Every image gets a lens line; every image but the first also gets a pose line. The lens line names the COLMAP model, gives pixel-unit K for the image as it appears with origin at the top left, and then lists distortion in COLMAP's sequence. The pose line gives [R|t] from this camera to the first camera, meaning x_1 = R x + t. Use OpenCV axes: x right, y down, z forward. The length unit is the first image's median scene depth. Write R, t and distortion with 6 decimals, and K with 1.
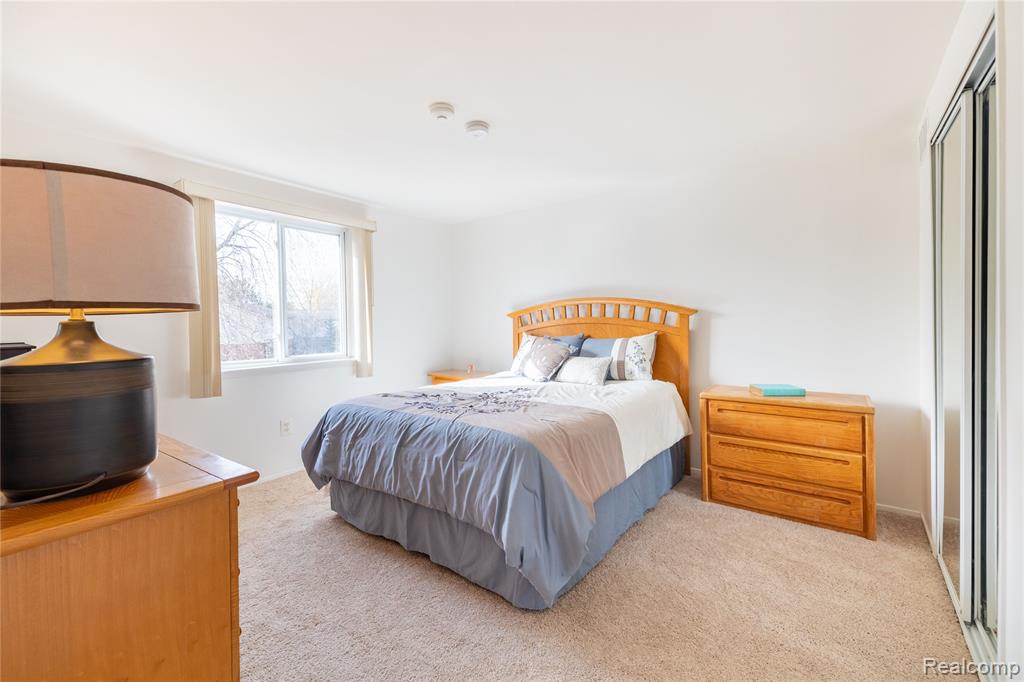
lens RADIAL K [[441.9, 0, 511.8], [0, 441.9, 317.0], [0, 0, 1]] dist [0.054484, -0.024418]
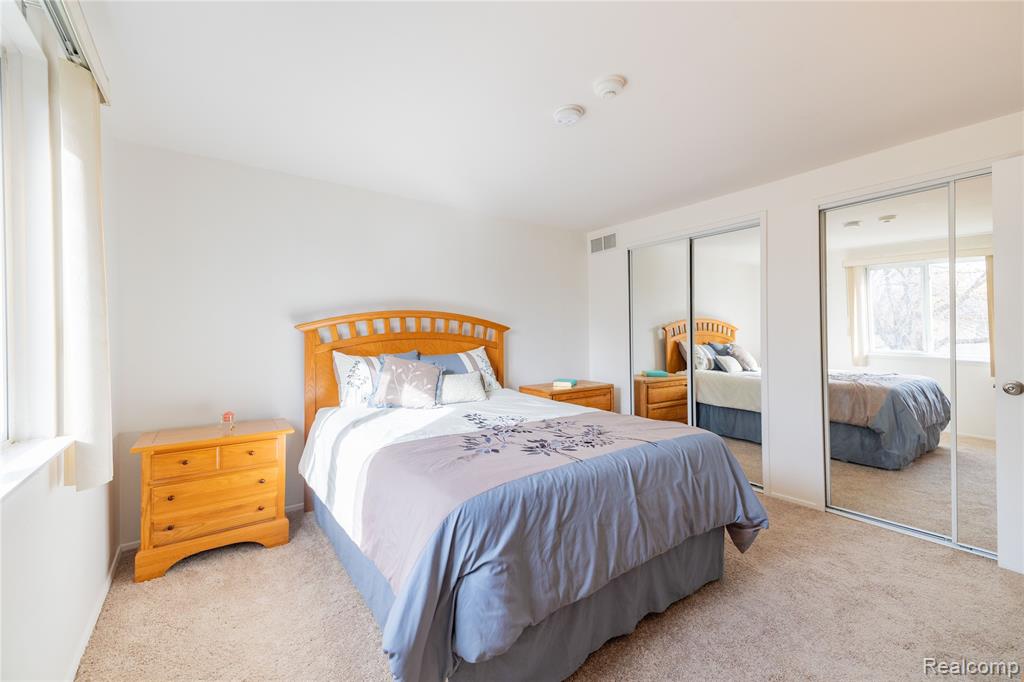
lens RADIAL K [[413.7, 0, 512.6], [0, 413.7, 337.5], [0, 0, 1]] dist [0.052206, -0.019165]
pose [[0.298978, 0.005210, 0.954246, -0.898837], [0.000565, 0.999984, -0.005637, 0.024493], [-0.954260, 0.002224, 0.298970, 0.898024]]
